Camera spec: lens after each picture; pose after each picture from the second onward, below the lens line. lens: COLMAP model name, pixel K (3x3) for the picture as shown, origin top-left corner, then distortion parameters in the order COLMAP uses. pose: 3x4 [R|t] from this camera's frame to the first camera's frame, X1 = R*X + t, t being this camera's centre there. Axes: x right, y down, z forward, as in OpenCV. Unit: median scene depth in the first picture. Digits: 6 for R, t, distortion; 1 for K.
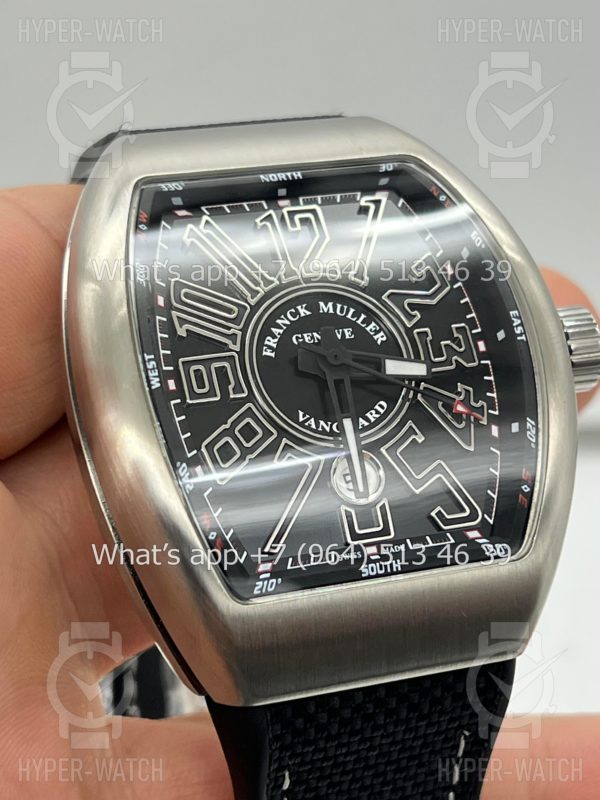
lens RADIAL K [[1937.9, 0, 319.9], [0, 1937.9, 420.1], [0, 0, 1]] dist [0.186447, 0.000000]
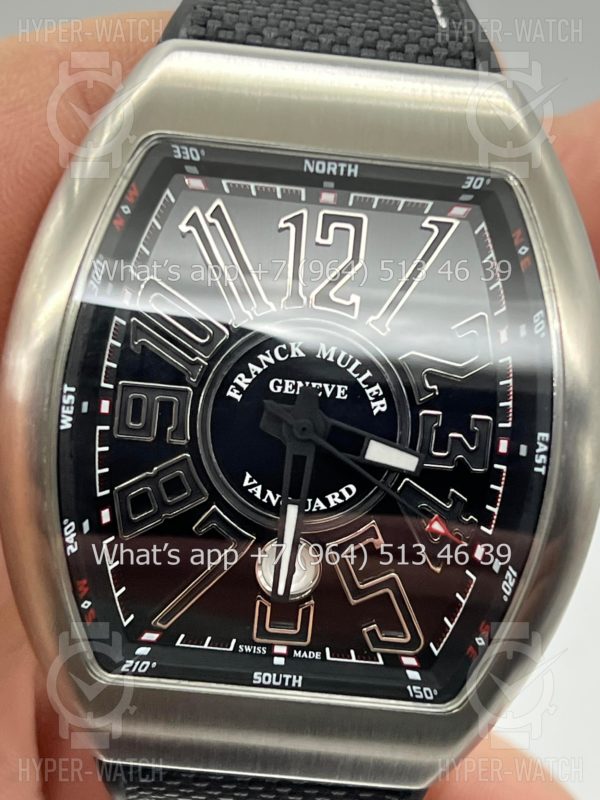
lens RADIAL K [[1937.9, 0, 304.8], [0, 1937.9, 403.7], [0, 0, 1]] dist [0.186447, 0.000000]
pose [[0.917510, 0.344288, -0.199104, 0.166990], [-0.236663, 0.874970, 0.422396, -0.386639], [0.319635, -0.340432, 0.884273, 0.270322]]
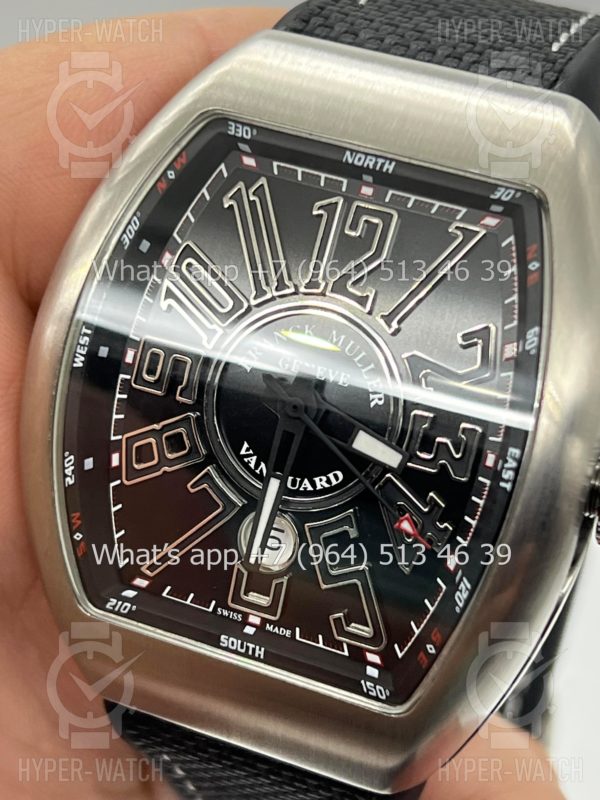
lens RADIAL K [[1937.9, 0, 290.5], [0, 1937.9, 405.7], [0, 0, 1]] dist [0.186447, 0.000000]
pose [[0.723359, 0.470736, -0.505133, 0.430061], [-0.239885, 0.857339, 0.455438, -0.414474], [0.647462, -0.208271, 0.733087, 0.372281]]
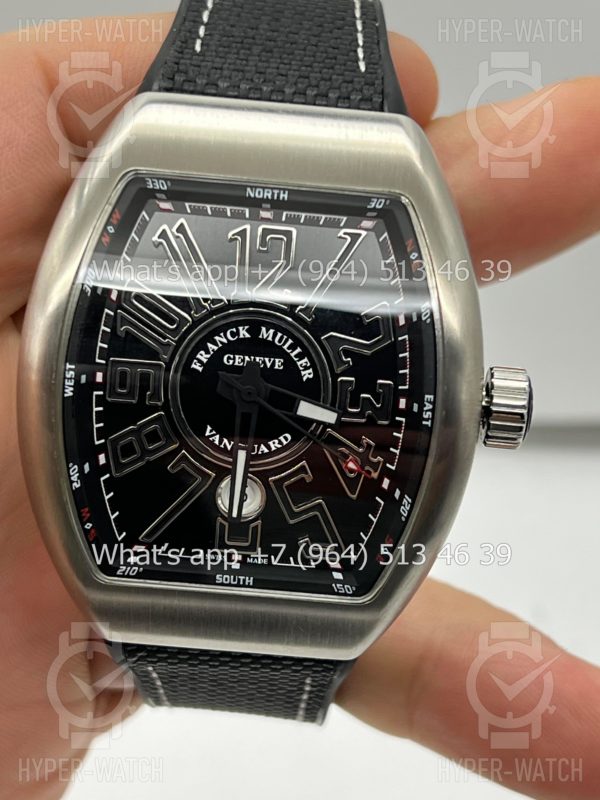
lens RADIAL K [[1937.9, 0, 307.7], [0, 1937.9, 407.5], [0, 0, 1]] dist [0.186447, 0.000000]
pose [[0.912833, 0.349938, -0.210425, 0.267390], [-0.208654, 0.842712, 0.496286, -0.568050], [0.350997, -0.409120, 0.842272, 0.087966]]
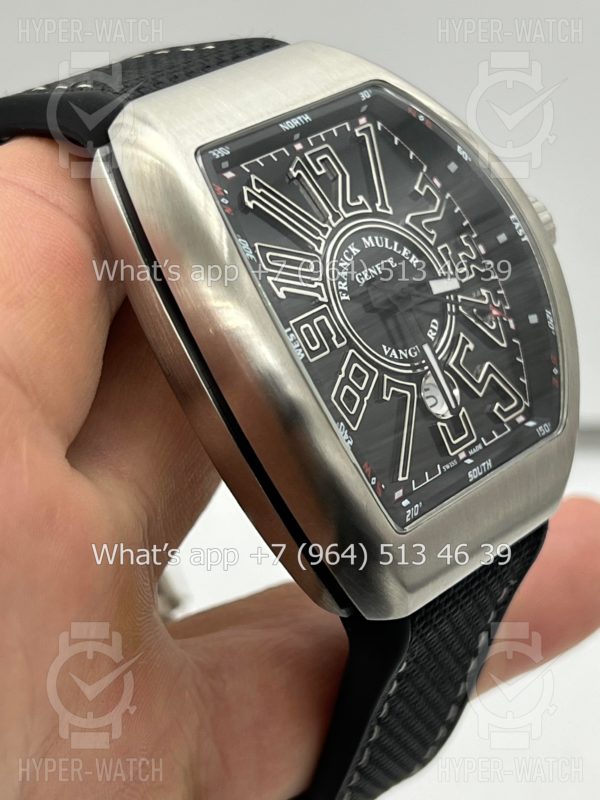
lens RADIAL K [[1937.9, 0, 349.7], [0, 1937.9, 403.4], [0, 0, 1]] dist [0.186447, 0.000000]
pose [[0.873124, -0.210973, 0.439483, -0.504164], [0.134443, 0.970752, 0.198910, -0.189088], [-0.468594, -0.114588, 0.875950, 0.051425]]
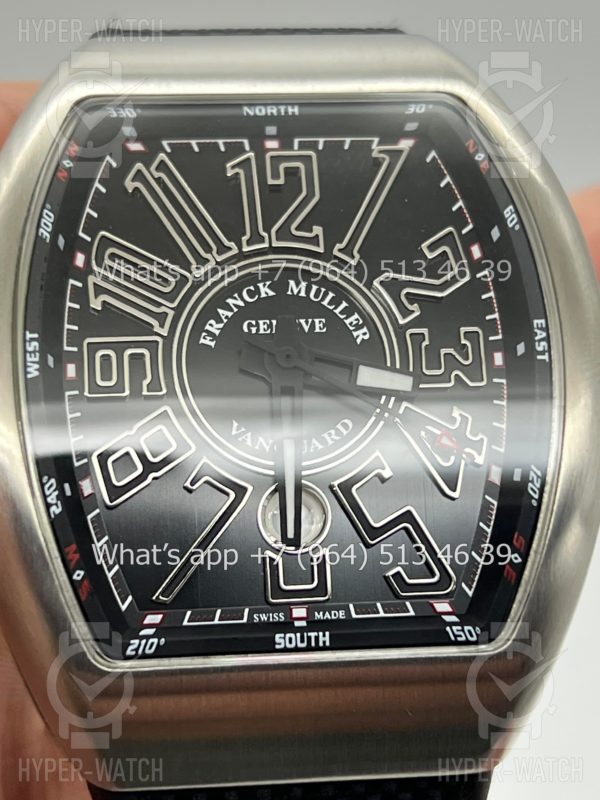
lens RADIAL K [[1937.9, 0, 308.1], [0, 1937.9, 416.6], [0, 0, 1]] dist [0.186447, 0.000000]
pose [[0.969595, 0.122936, -0.211594, 0.179581], [-0.106197, 0.990374, 0.088776, -0.077459], [0.220471, -0.063606, 0.973317, 0.247737]]
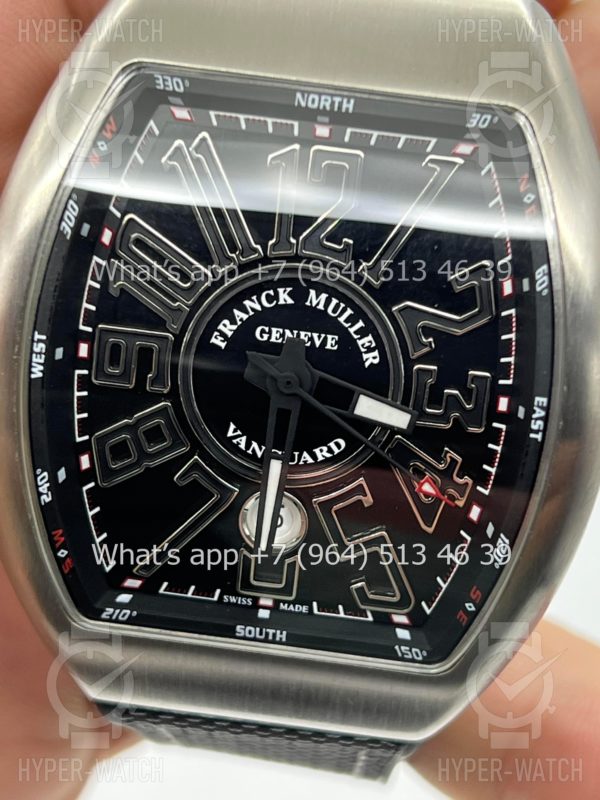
lens RADIAL K [[1937.9, 0, 296.8], [0, 1937.9, 412.0], [0, 0, 1]] dist [0.186447, 0.000000]
pose [[0.882843, 0.401077, -0.244387, 0.204341], [-0.209193, 0.801674, 0.559962, -0.456384], [0.420507, -0.443234, 0.791655, 0.373203]]
